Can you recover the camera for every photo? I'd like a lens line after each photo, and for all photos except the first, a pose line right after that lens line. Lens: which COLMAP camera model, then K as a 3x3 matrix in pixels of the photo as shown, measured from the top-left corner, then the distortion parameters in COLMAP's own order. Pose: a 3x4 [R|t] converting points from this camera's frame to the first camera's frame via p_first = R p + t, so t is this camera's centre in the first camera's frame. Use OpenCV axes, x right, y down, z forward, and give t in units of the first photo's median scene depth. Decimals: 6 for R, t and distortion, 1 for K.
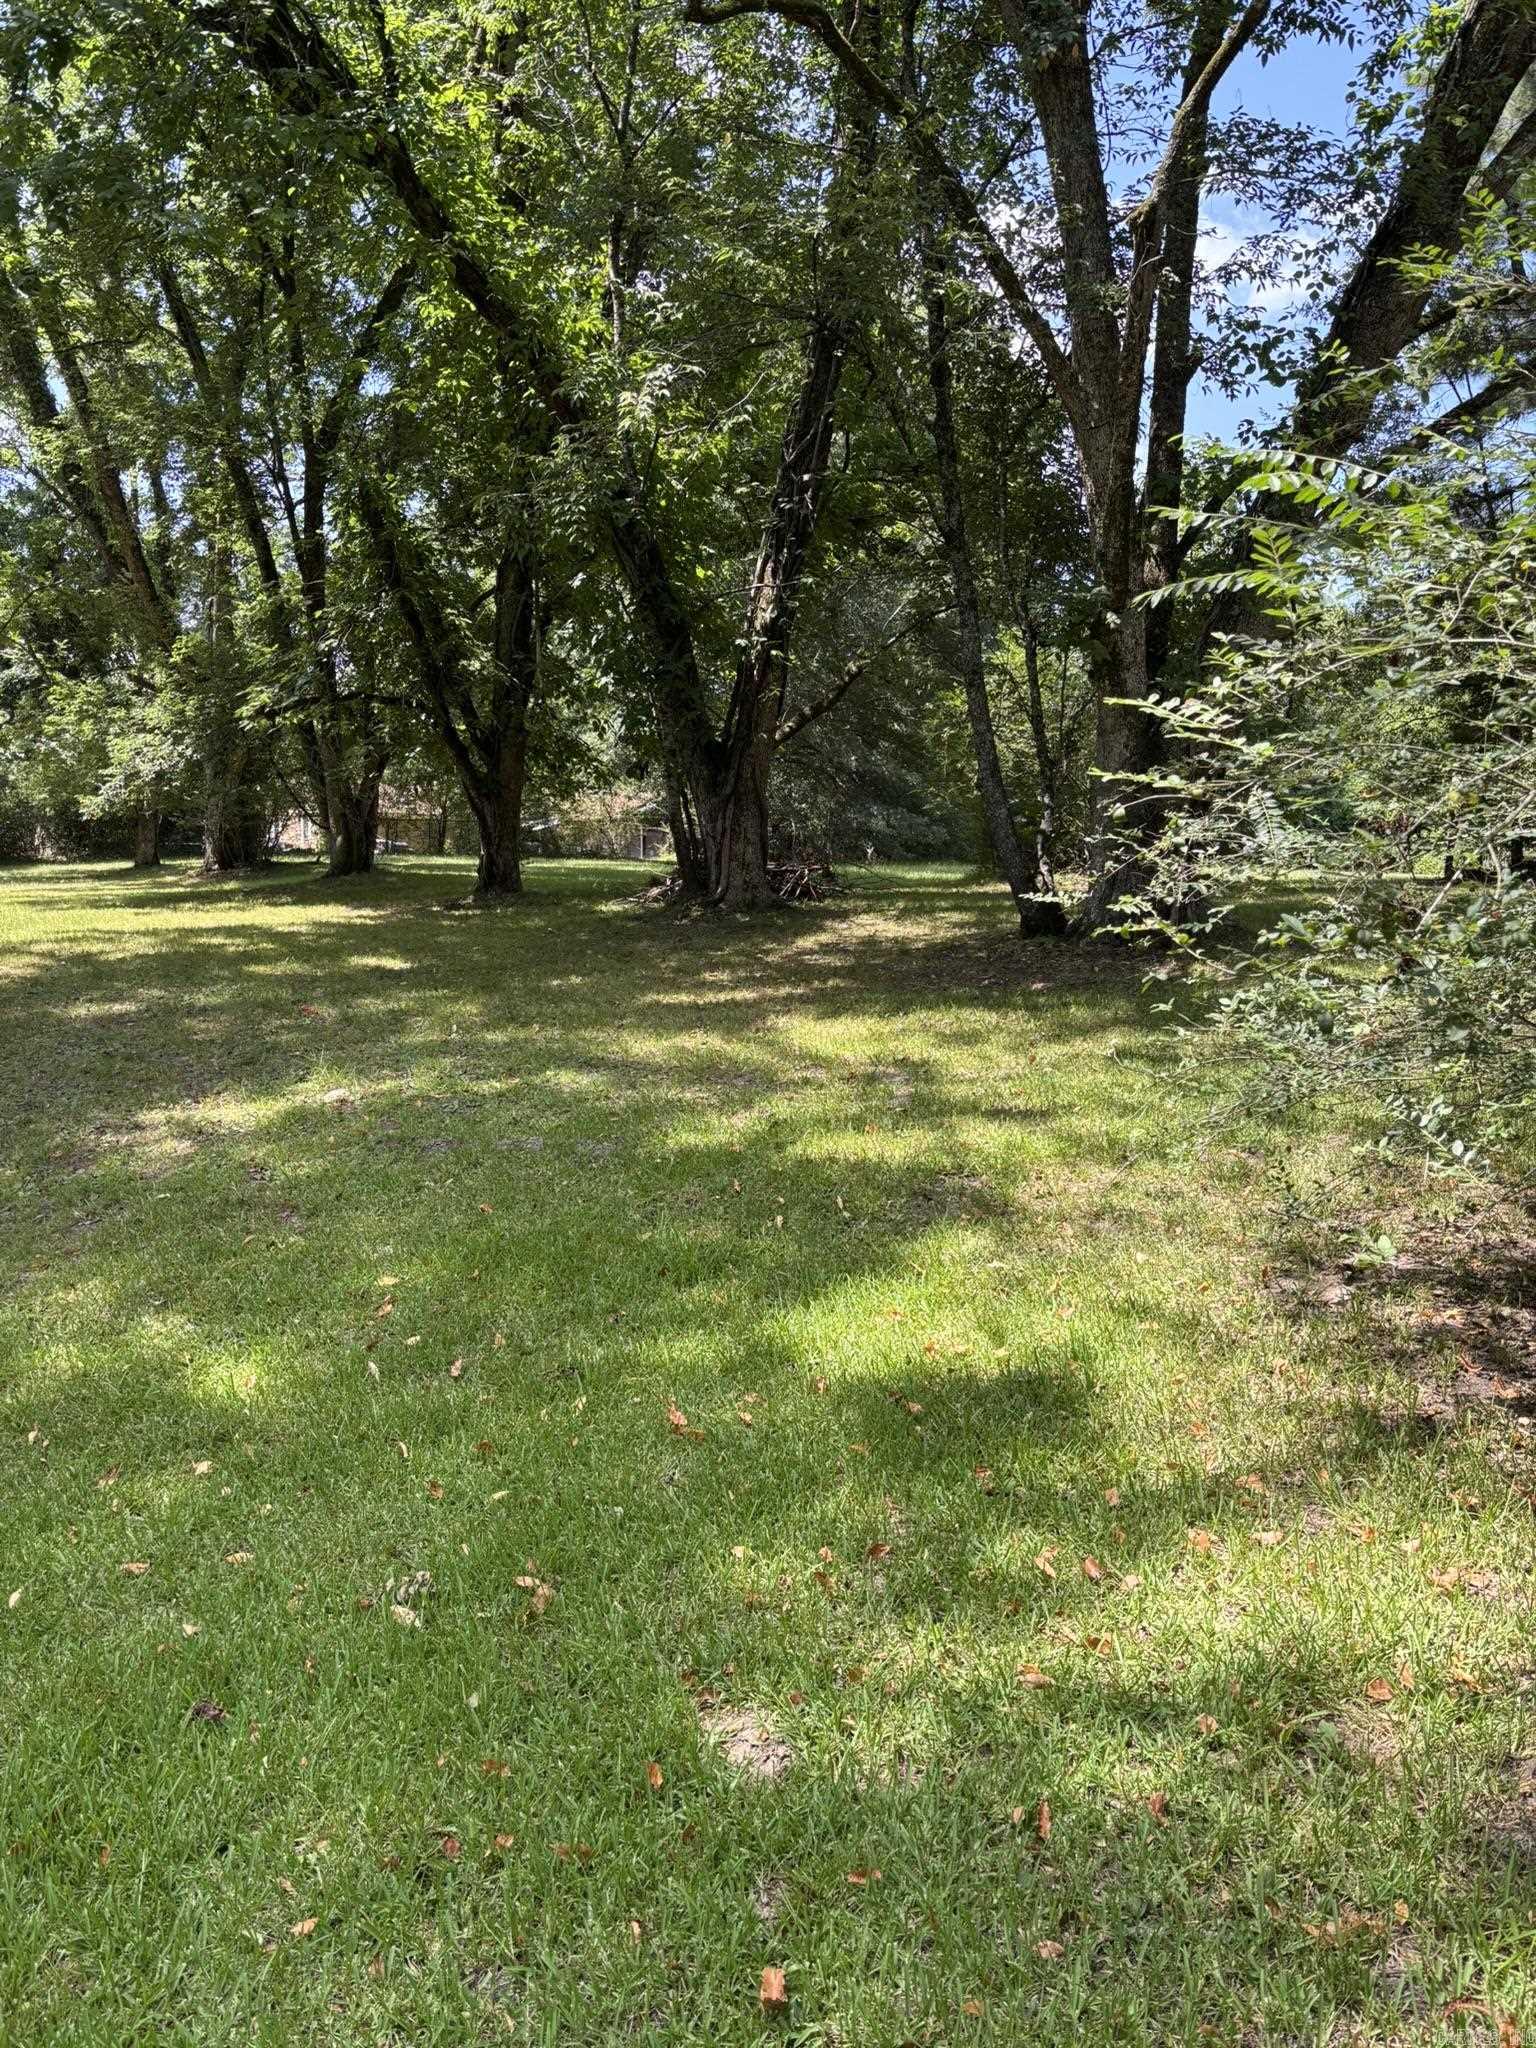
lens RADIAL K [[1523.7, 0, 802.2], [0, 1523.7, 1039.1], [0, 0, 1]] dist [0.039130, -0.051462]
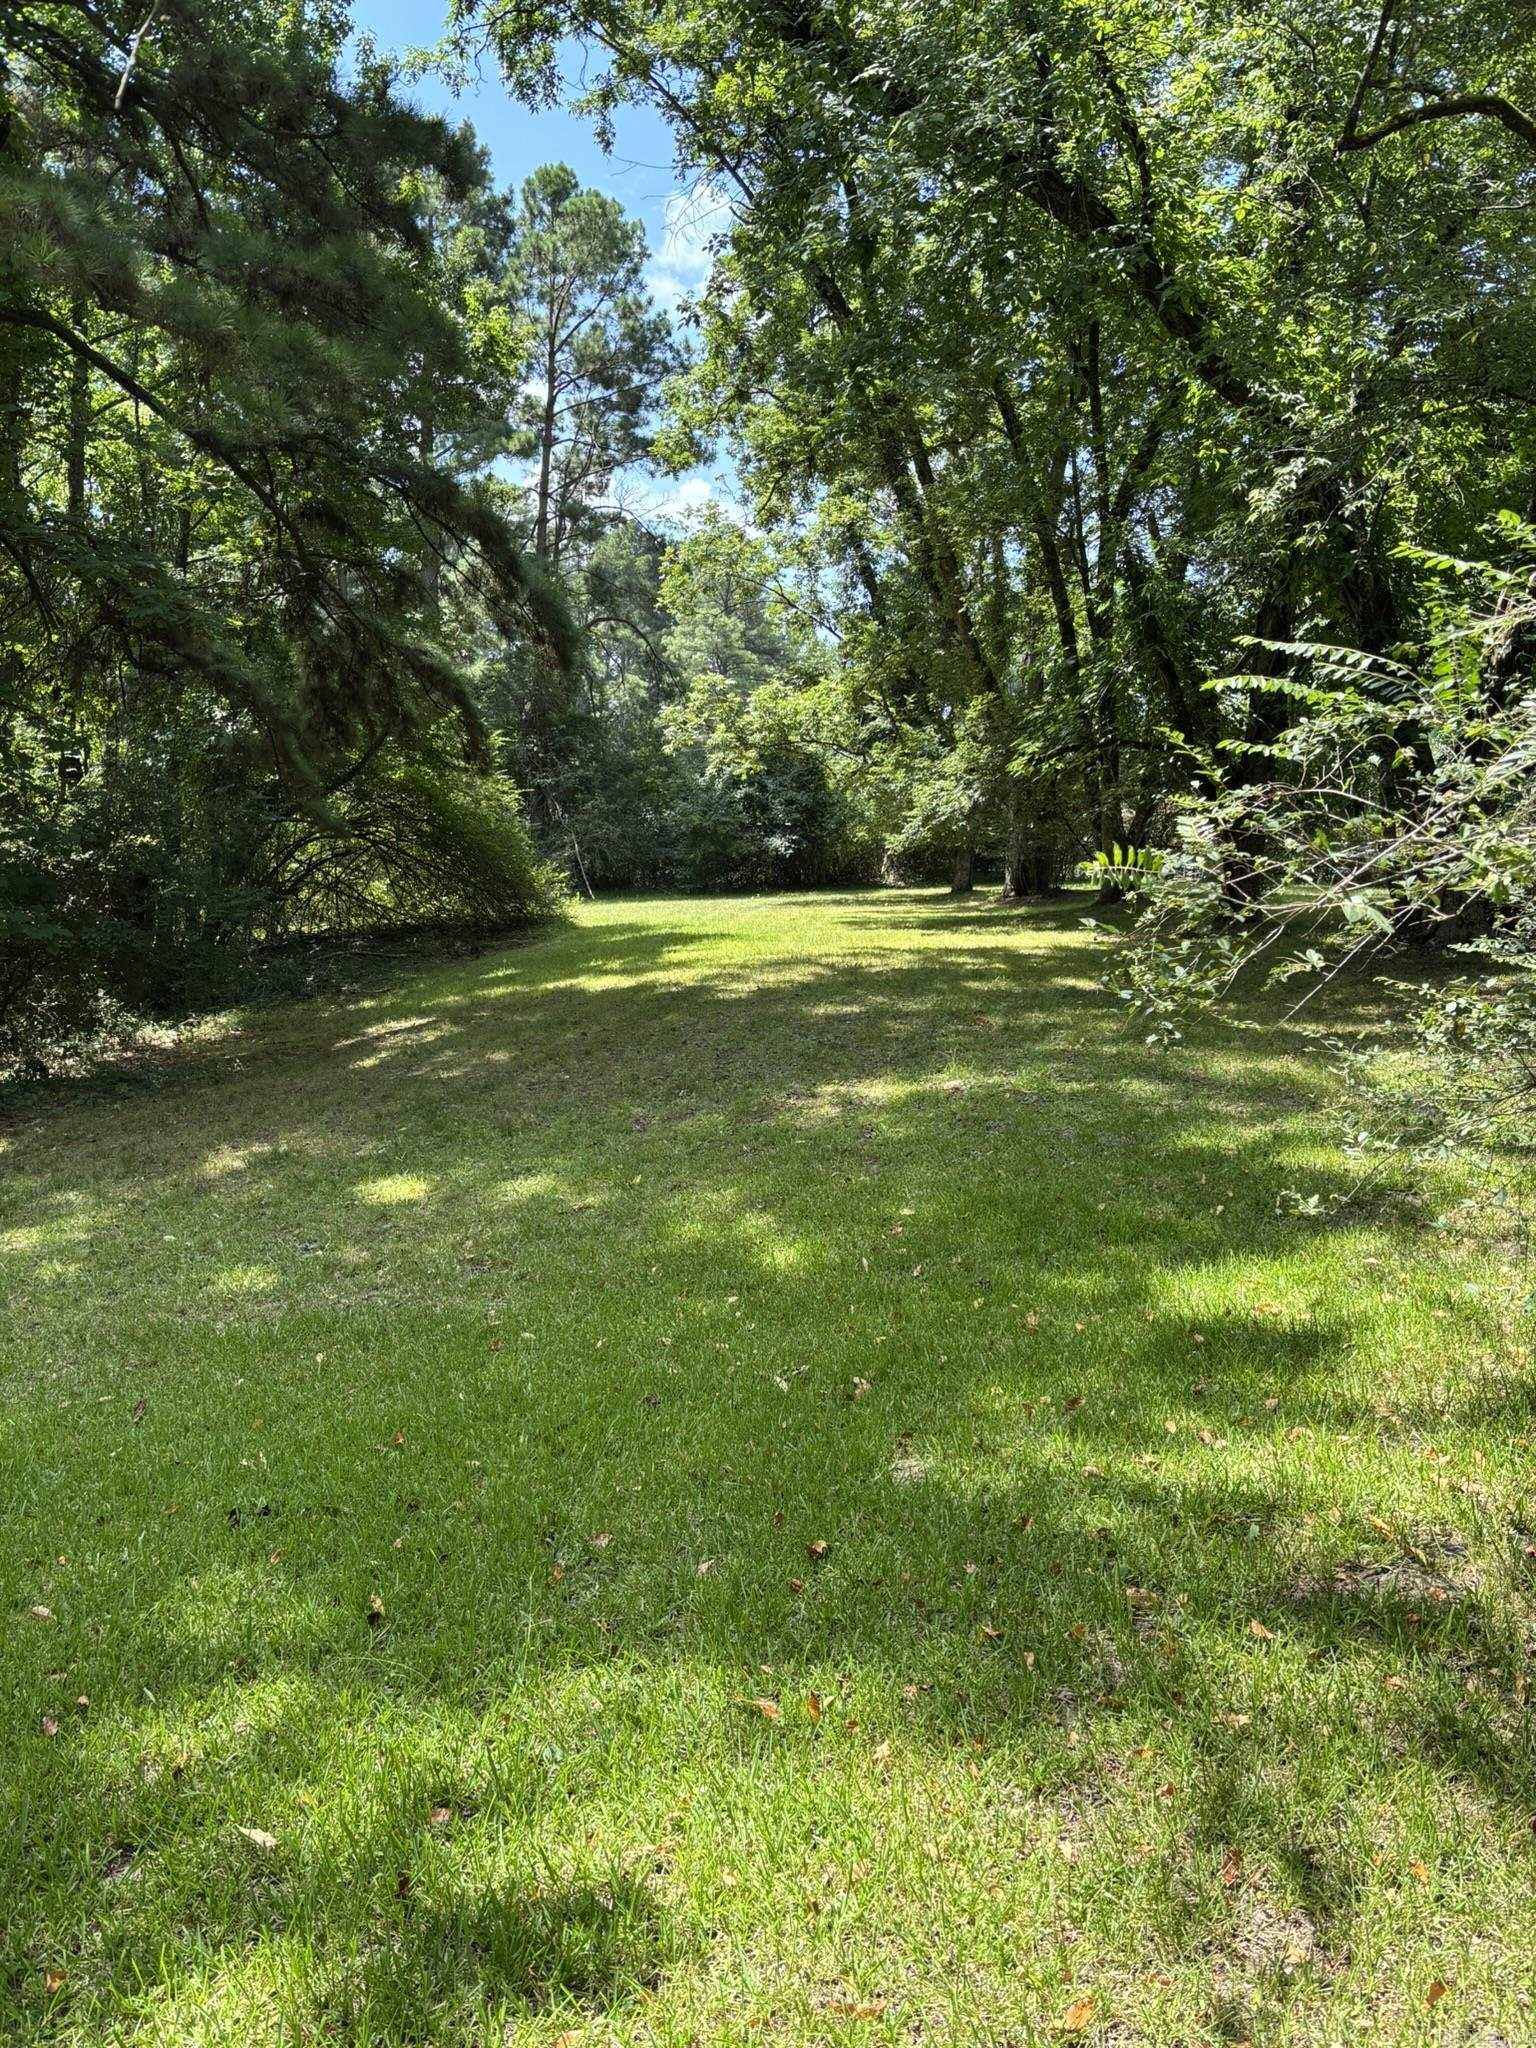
lens RADIAL K [[1523.7, 0, 802.2], [0, 1523.7, 1039.1], [0, 0, 1]] dist [0.039130, -0.051462]
pose [[0.863874, 0.063633, -0.499672, 0.090084], [-0.071995, 0.997402, 0.002548, 0.002219], [0.498536, 0.033772, 0.866211, -0.065281]]
